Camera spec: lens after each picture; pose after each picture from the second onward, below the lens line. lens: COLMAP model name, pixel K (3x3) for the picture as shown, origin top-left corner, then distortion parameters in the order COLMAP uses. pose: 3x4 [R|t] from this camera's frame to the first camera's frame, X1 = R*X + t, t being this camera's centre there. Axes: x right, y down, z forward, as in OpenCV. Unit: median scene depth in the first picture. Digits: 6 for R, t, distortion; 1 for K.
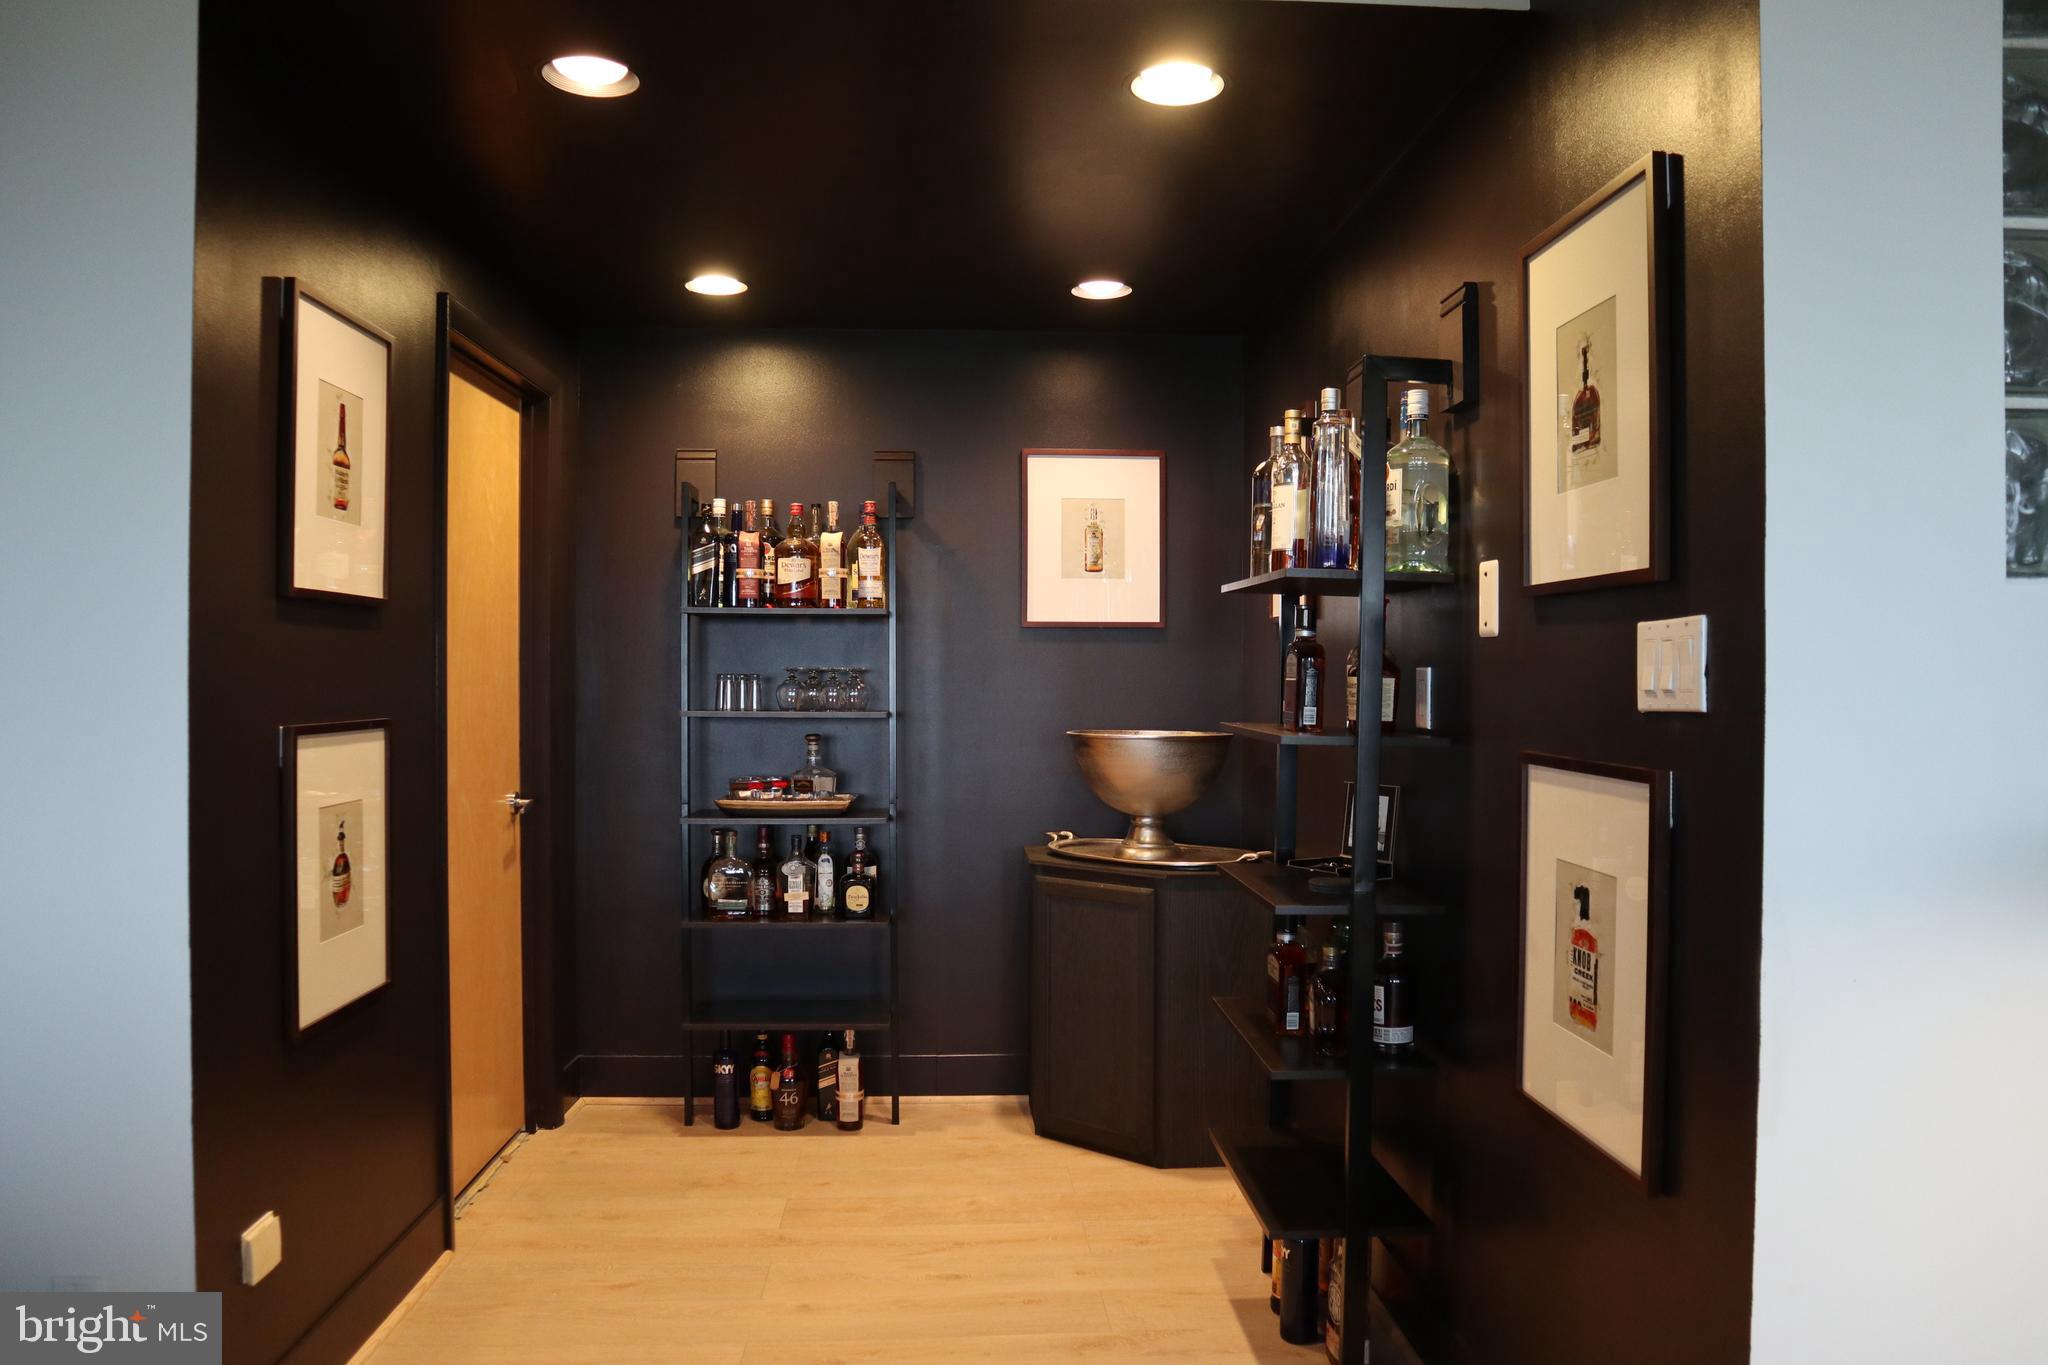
lens RADIAL K [[1413.6, 0, 1024.0], [0, 1413.6, 682.5], [0, 0, 1]] dist [-0.131055, 0.077238]
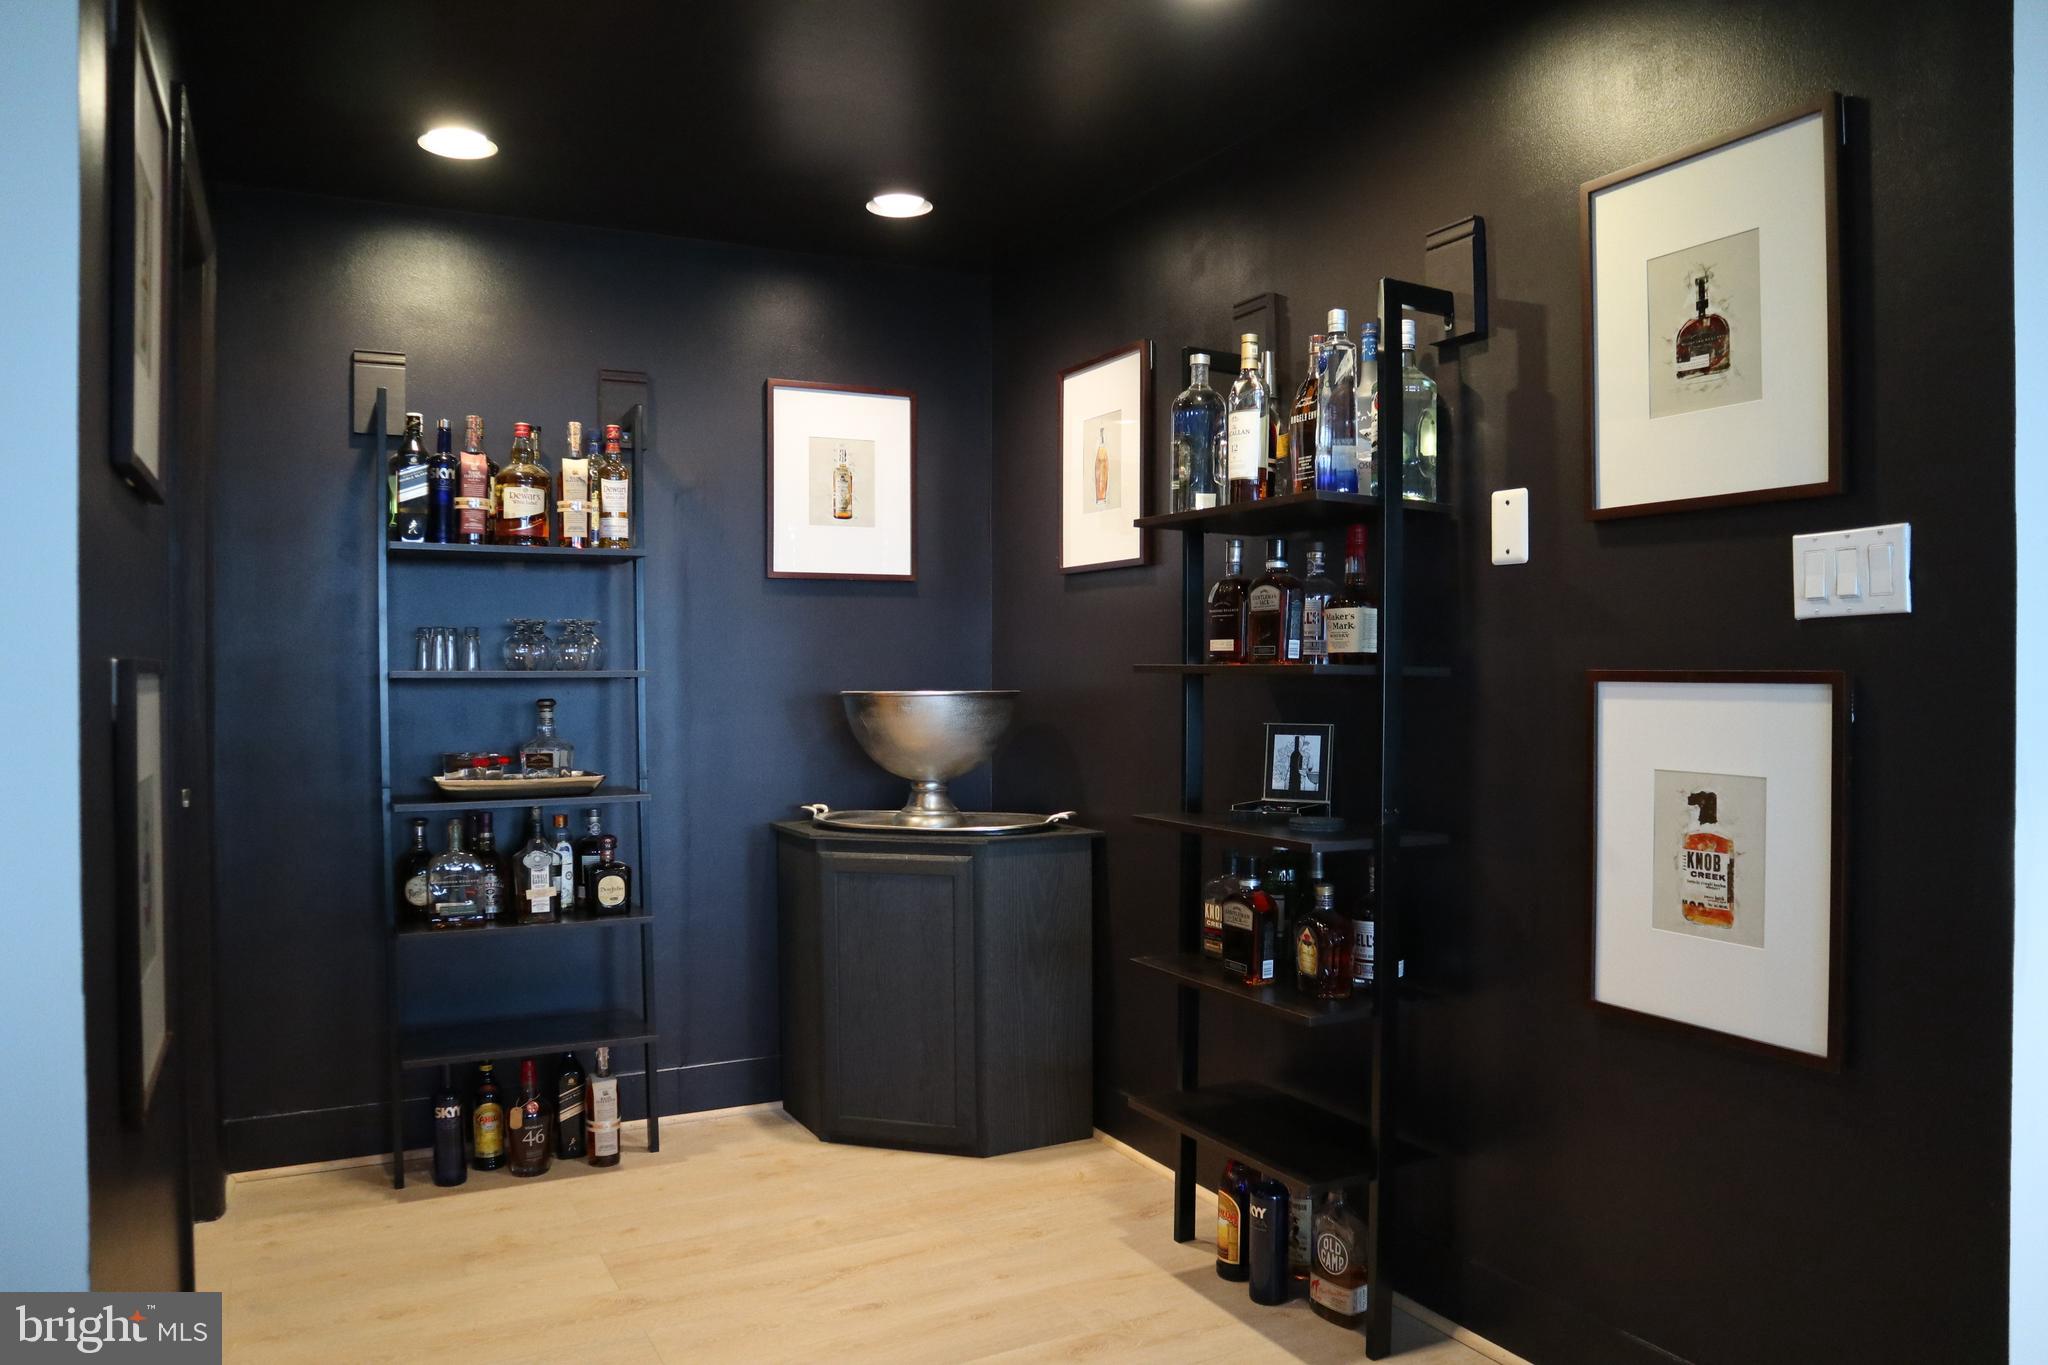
lens RADIAL K [[1428.9, 0, 1024.0], [0, 1428.9, 682.5], [0, 0, 1]] dist [-0.120642, 0.073110]
pose [[0.911211, -0.010715, 0.411800, -0.241128], [0.009880, 0.999943, 0.004156, 0.026718], [-0.411821, 0.000282, 0.911265, 0.121452]]
